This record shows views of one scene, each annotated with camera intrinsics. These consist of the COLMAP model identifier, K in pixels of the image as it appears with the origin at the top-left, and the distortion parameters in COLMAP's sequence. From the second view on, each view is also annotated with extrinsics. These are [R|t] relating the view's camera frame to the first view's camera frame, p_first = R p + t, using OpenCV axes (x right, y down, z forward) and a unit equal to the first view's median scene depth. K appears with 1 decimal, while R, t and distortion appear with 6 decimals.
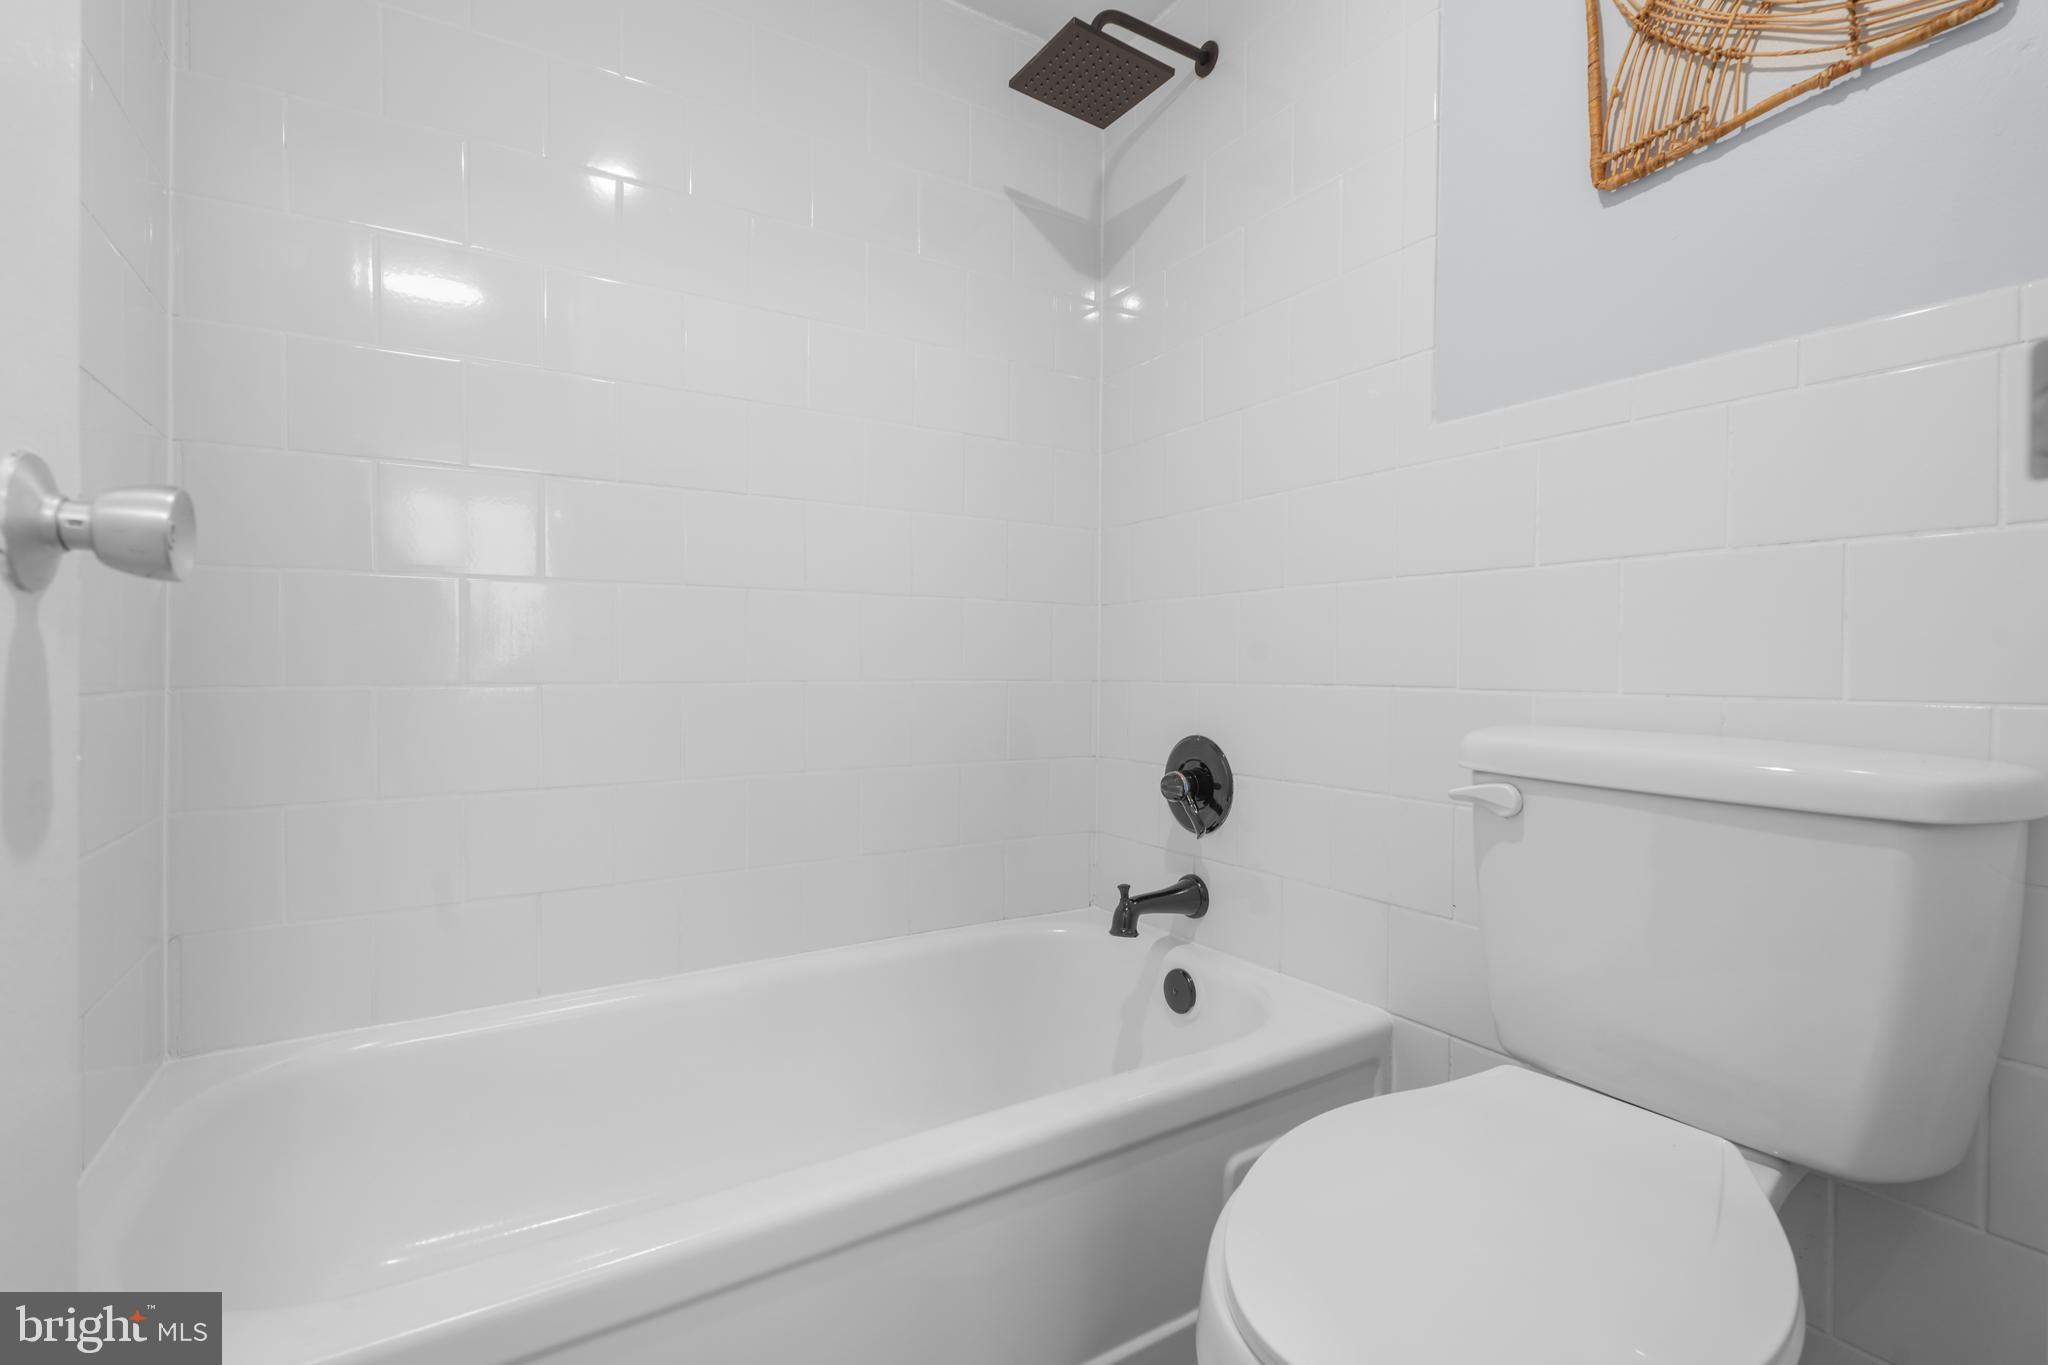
lens RADIAL K [[951.8, 0, 1015.4], [0, 951.8, 667.9], [0, 0, 1]] dist [-0.001961, -0.000642]
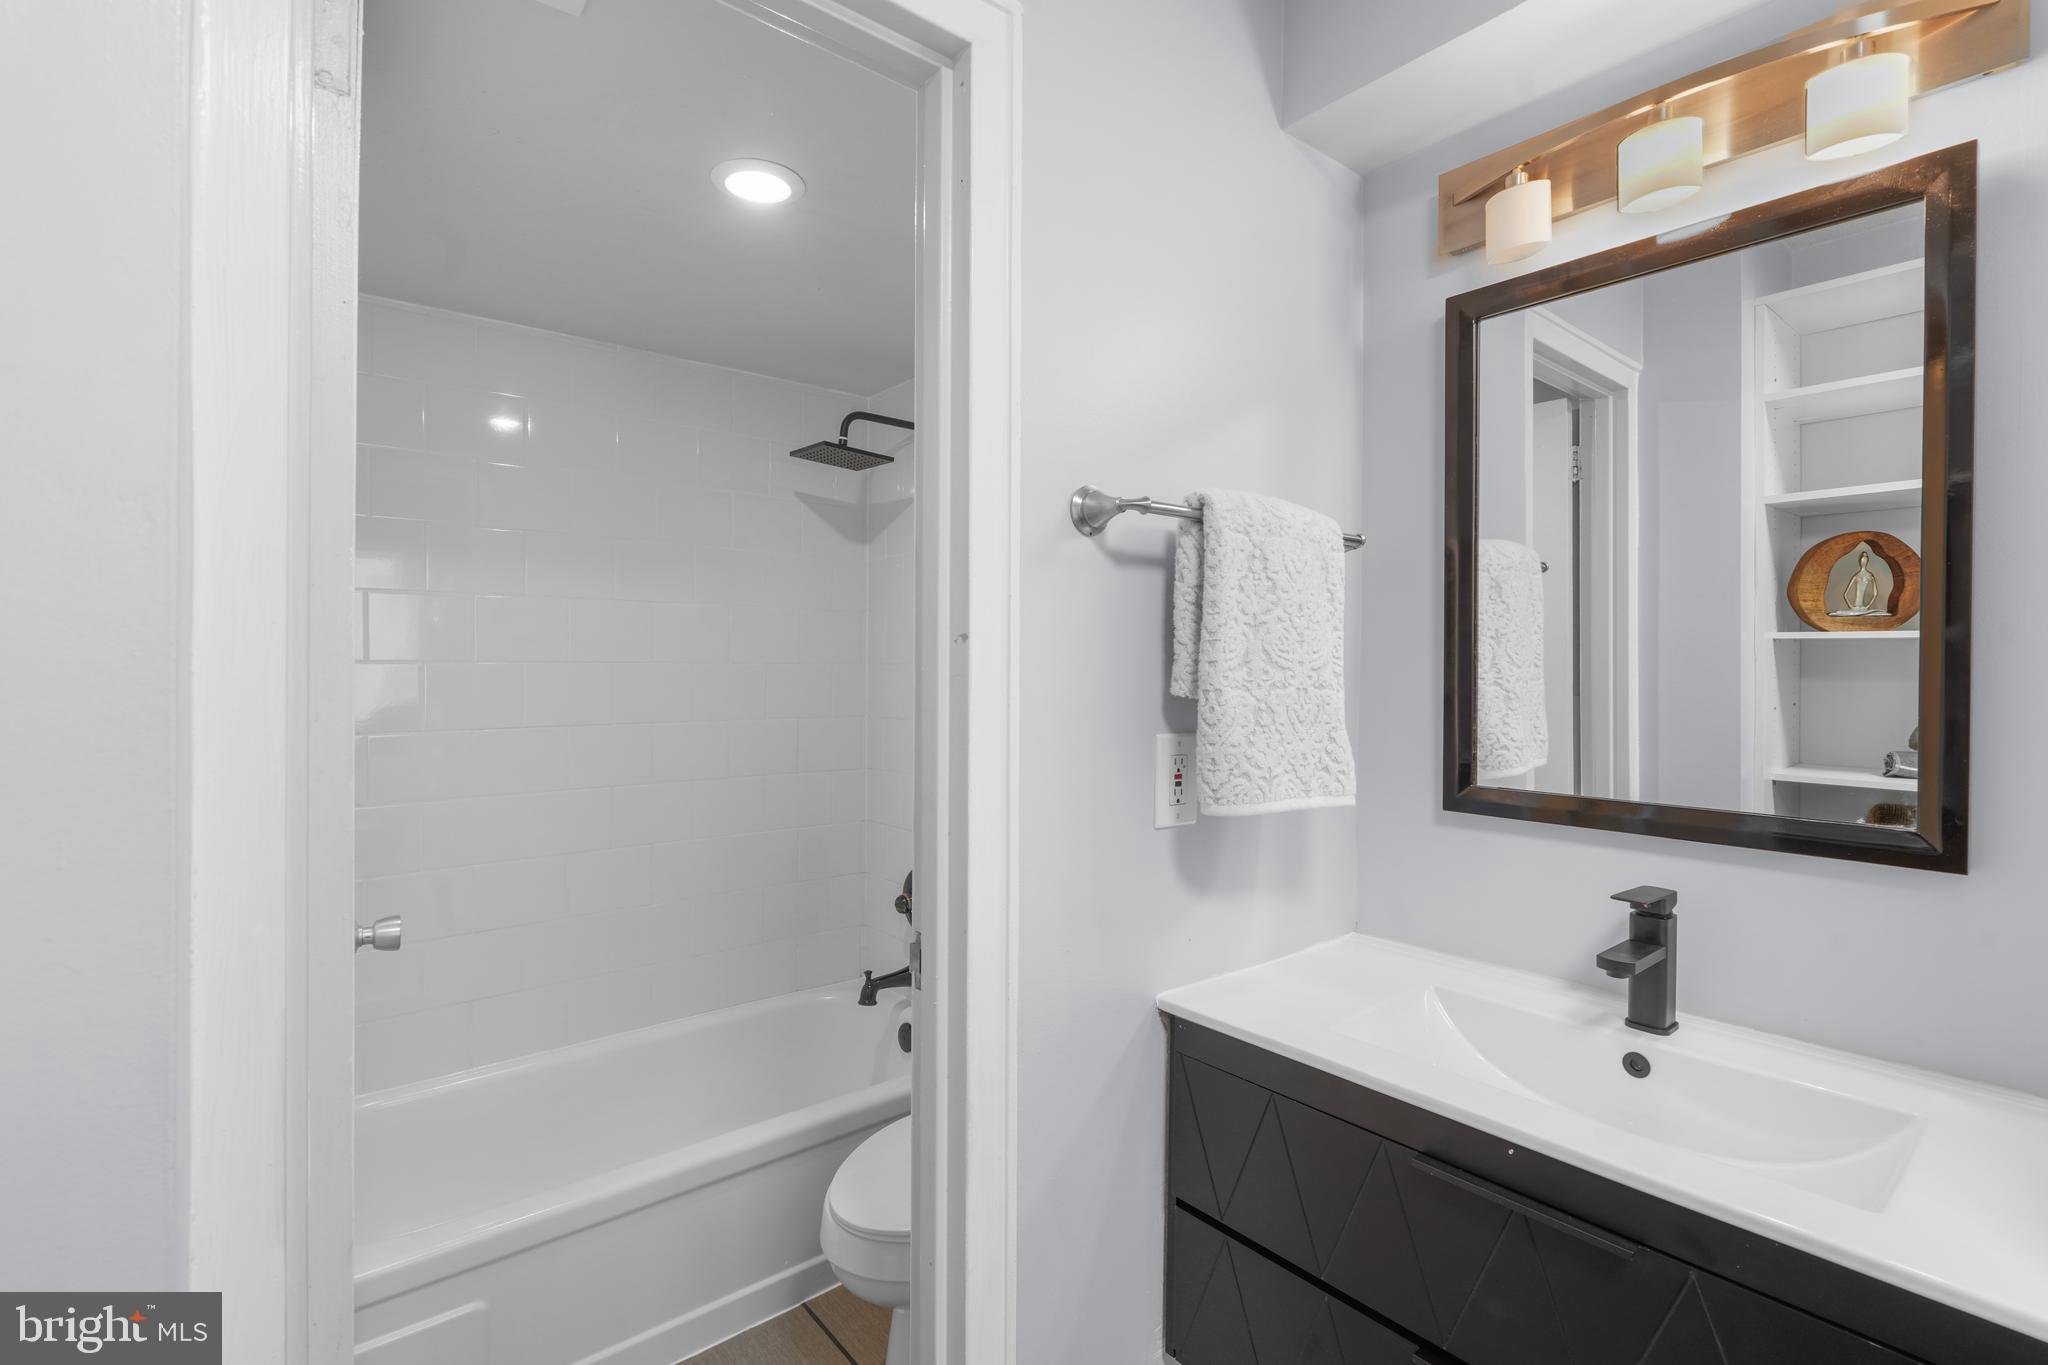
lens RADIAL K [[951.8, 0, 1015.4], [0, 951.8, 667.9], [0, 0, 1]] dist [-0.001961, -0.000642]
pose [[0.991816, -0.001539, 0.127669, 0.154775], [0.002084, 0.999989, -0.004137, -0.257288], [-0.127661, 0.004369, 0.991808, -0.564699]]
